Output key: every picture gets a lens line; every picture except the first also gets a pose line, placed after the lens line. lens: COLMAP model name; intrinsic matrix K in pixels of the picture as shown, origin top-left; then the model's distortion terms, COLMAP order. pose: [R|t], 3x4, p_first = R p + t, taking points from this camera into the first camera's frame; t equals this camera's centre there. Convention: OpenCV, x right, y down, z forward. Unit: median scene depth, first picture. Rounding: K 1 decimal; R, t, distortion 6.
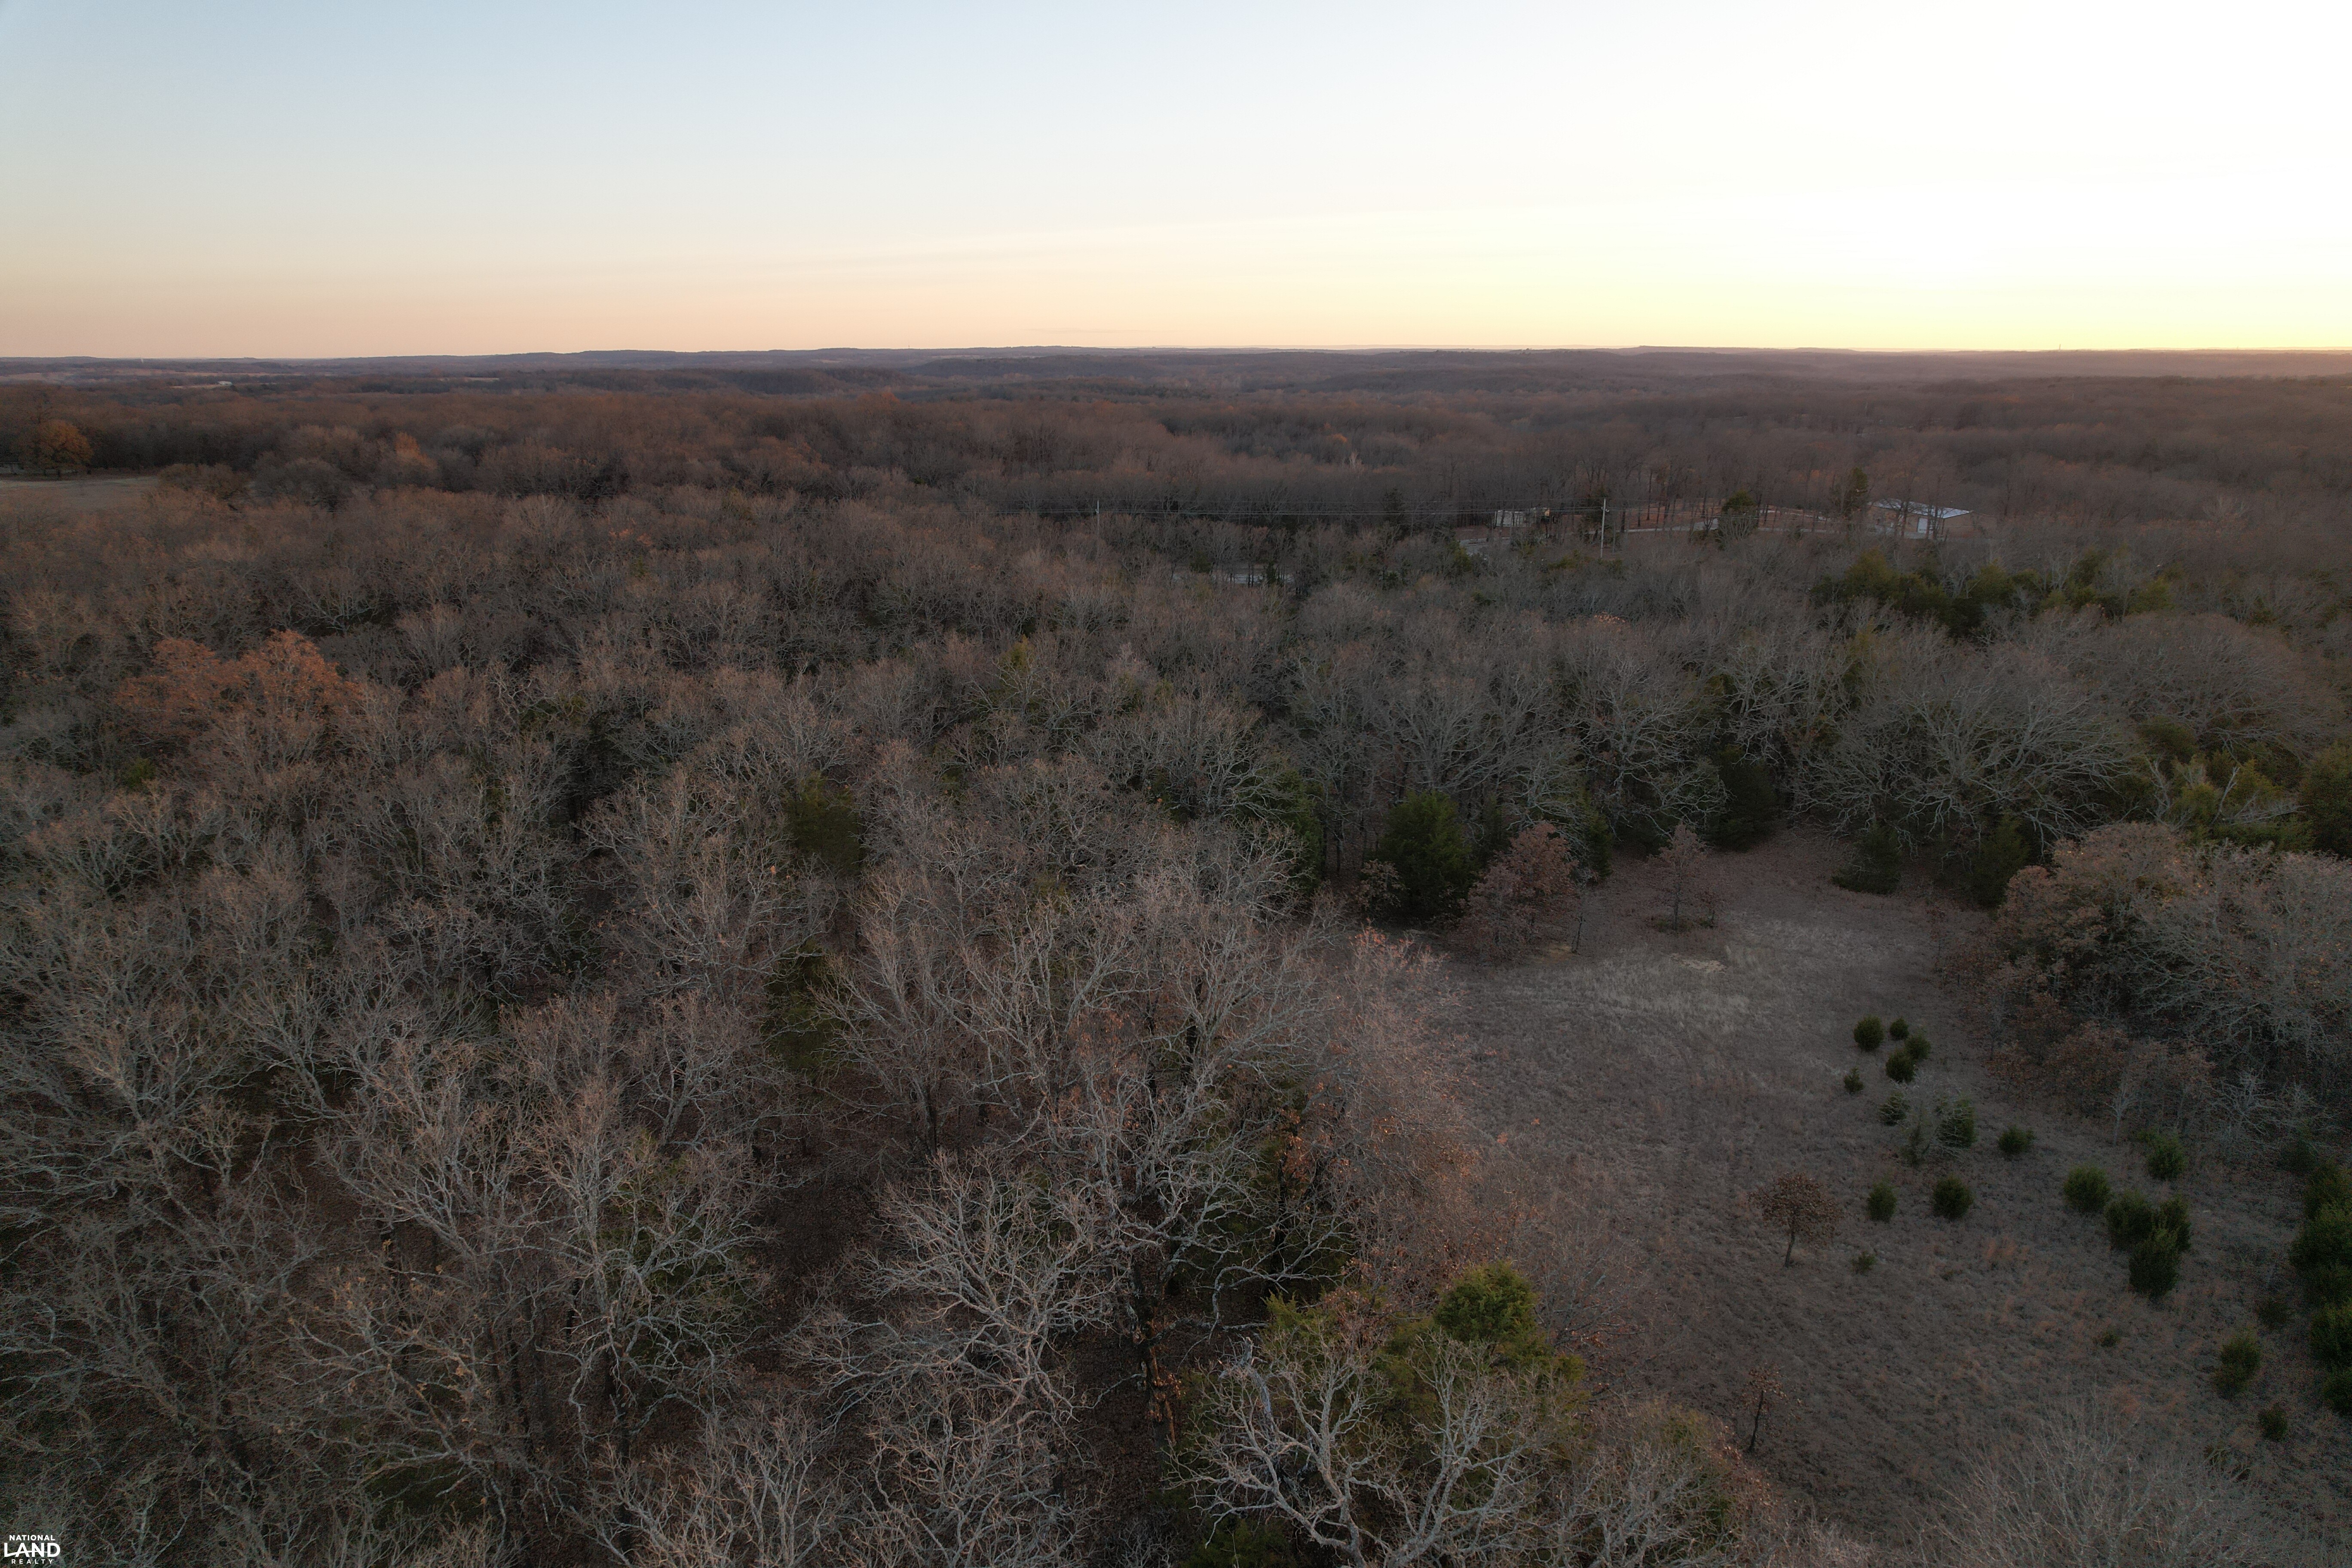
lens RADIAL K [[1486.3, 0, 1196.7], [0, 1486.3, 799.1], [0, 0, 1]] dist [-0.073305, 0.056247]
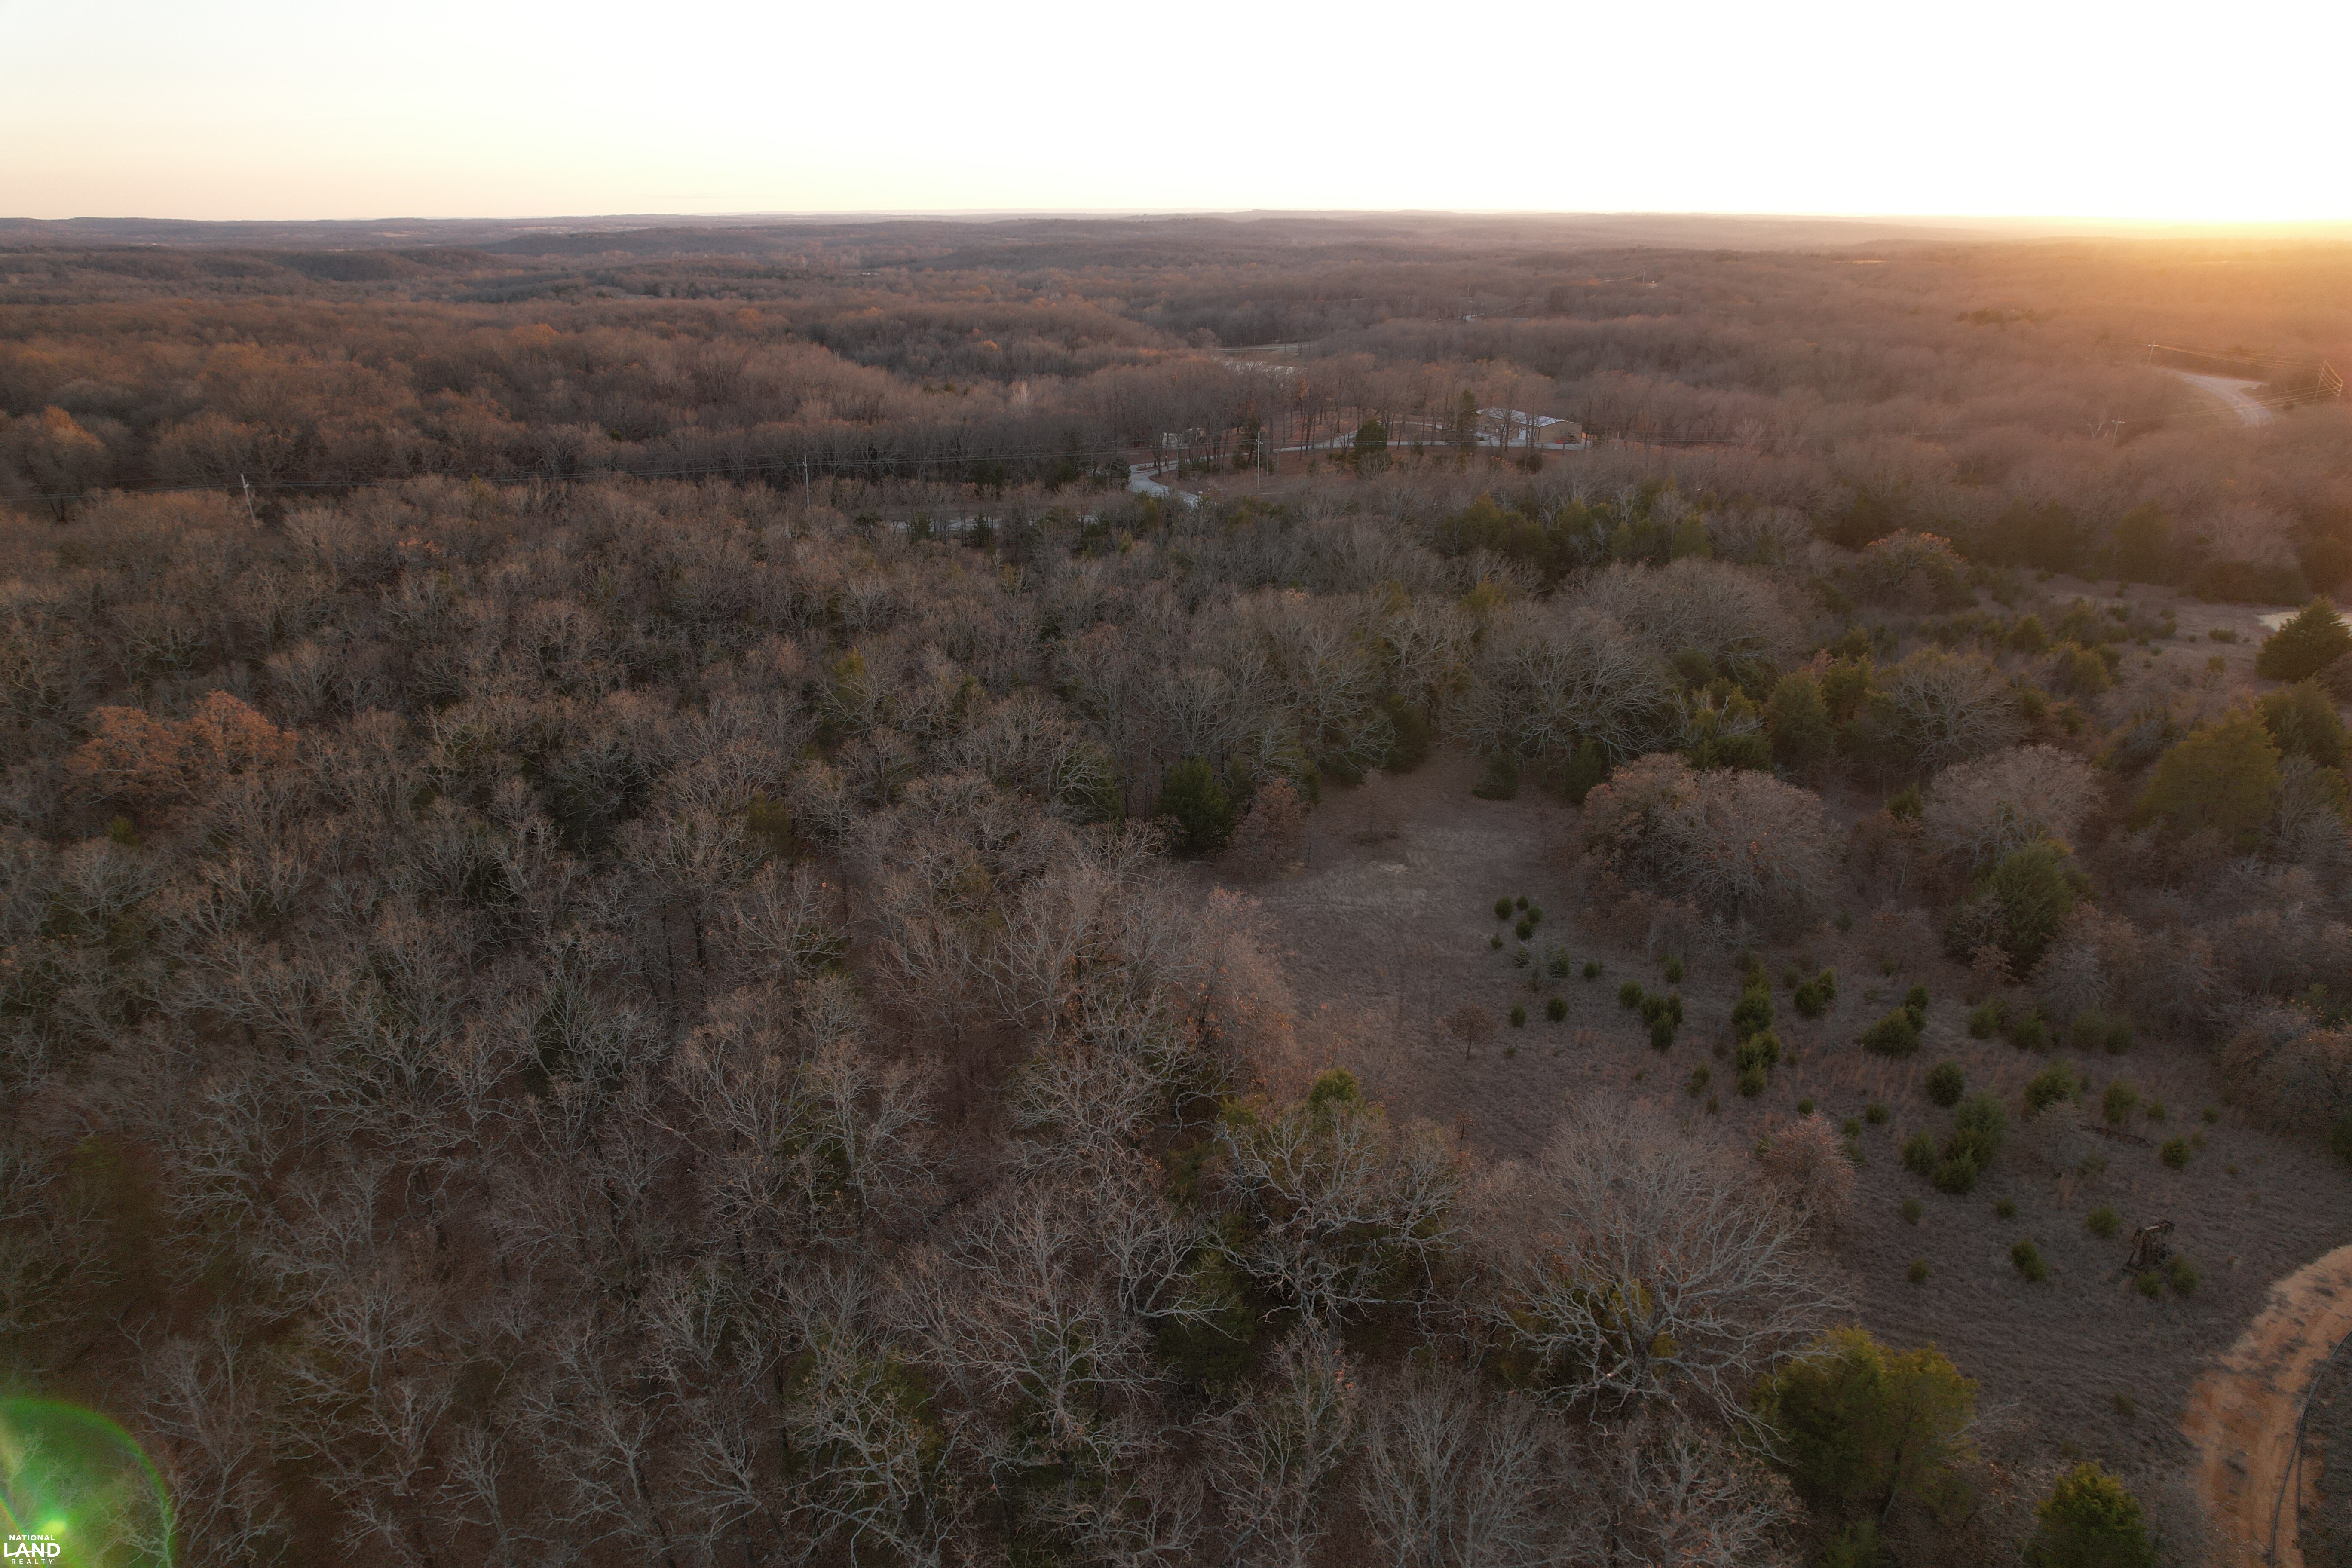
lens RADIAL K [[1486.3, 0, 1179.8], [0, 1486.3, 791.8], [0, 0, 1]] dist [-0.073305, 0.056247]
pose [[0.972523, -0.085537, 0.216521, -0.166300], [0.068059, 0.993886, 0.086942, -0.100646], [-0.222634, -0.069817, 0.972399, -0.356970]]
